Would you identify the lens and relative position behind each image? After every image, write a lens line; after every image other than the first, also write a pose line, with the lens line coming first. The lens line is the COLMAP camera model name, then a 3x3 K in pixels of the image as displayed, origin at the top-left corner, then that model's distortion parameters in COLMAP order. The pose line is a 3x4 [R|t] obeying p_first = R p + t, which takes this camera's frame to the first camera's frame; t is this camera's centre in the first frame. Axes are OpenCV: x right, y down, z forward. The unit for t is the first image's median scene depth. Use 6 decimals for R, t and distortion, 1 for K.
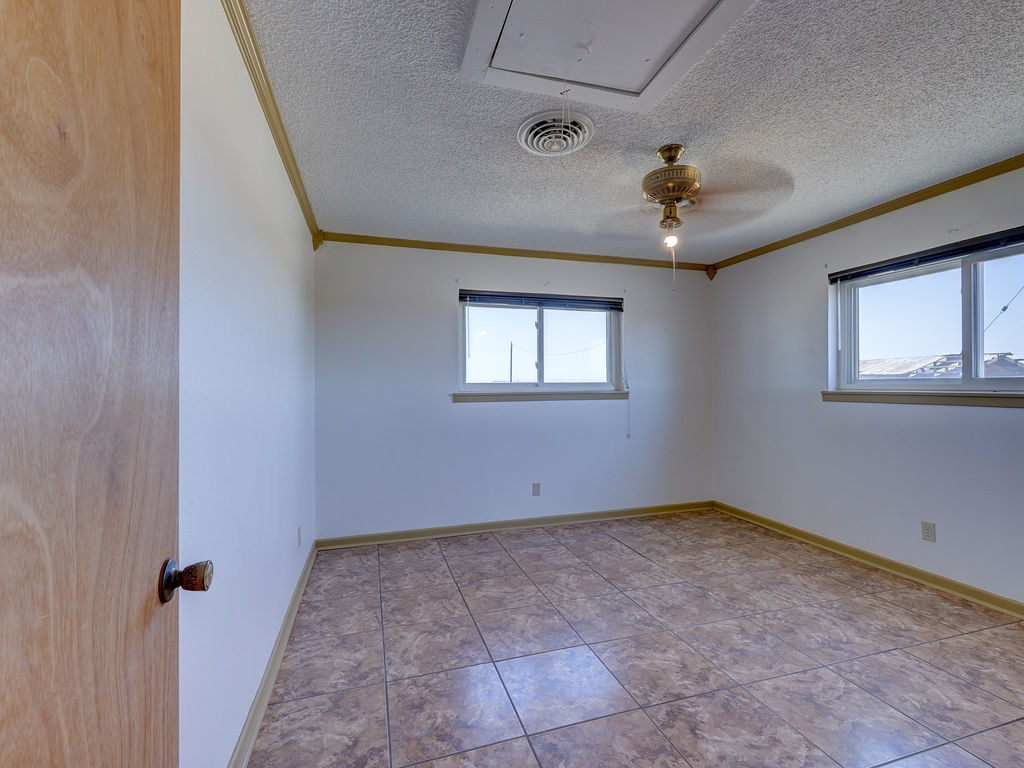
lens RADIAL K [[464.7, 0, 512.9], [0, 464.7, 383.3], [0, 0, 1]] dist [0.002080, -0.000058]
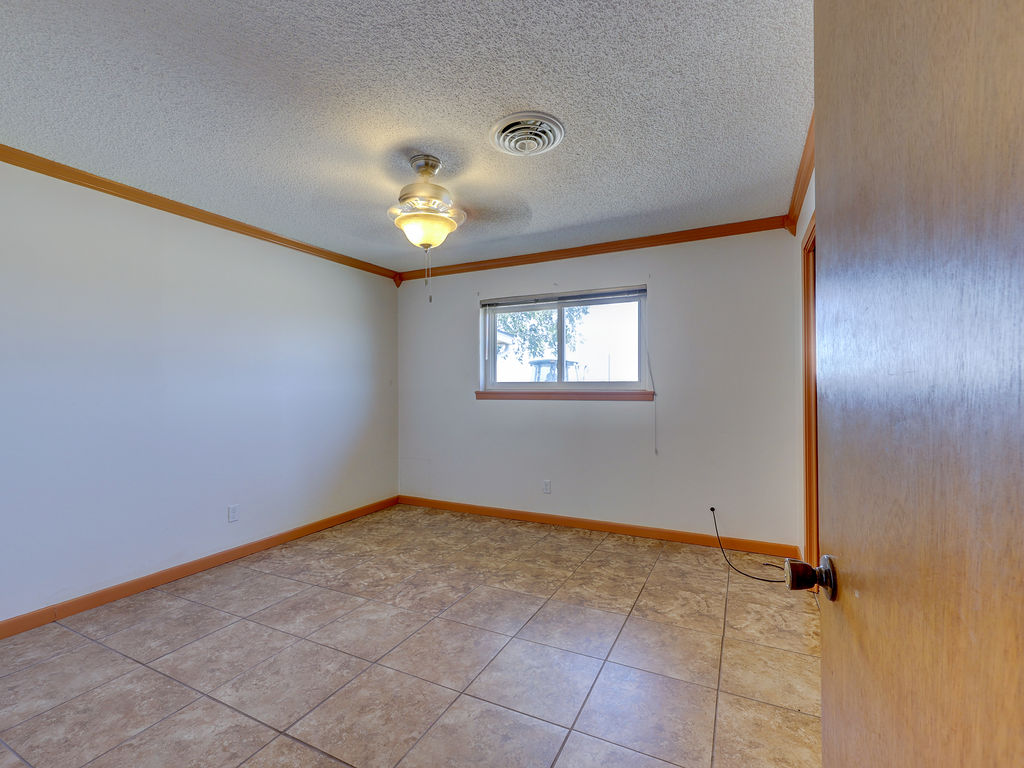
lens RADIAL K [[464.7, 0, 517.1], [0, 464.7, 385.5], [0, 0, 1]] dist [0.002080, -0.000058]
pose [[0.733809, 0.002581, -0.679351, 0.650031], [0.004853, 0.999947, 0.009041, -0.002714], [0.679339, -0.009931, 0.733758, 0.192846]]
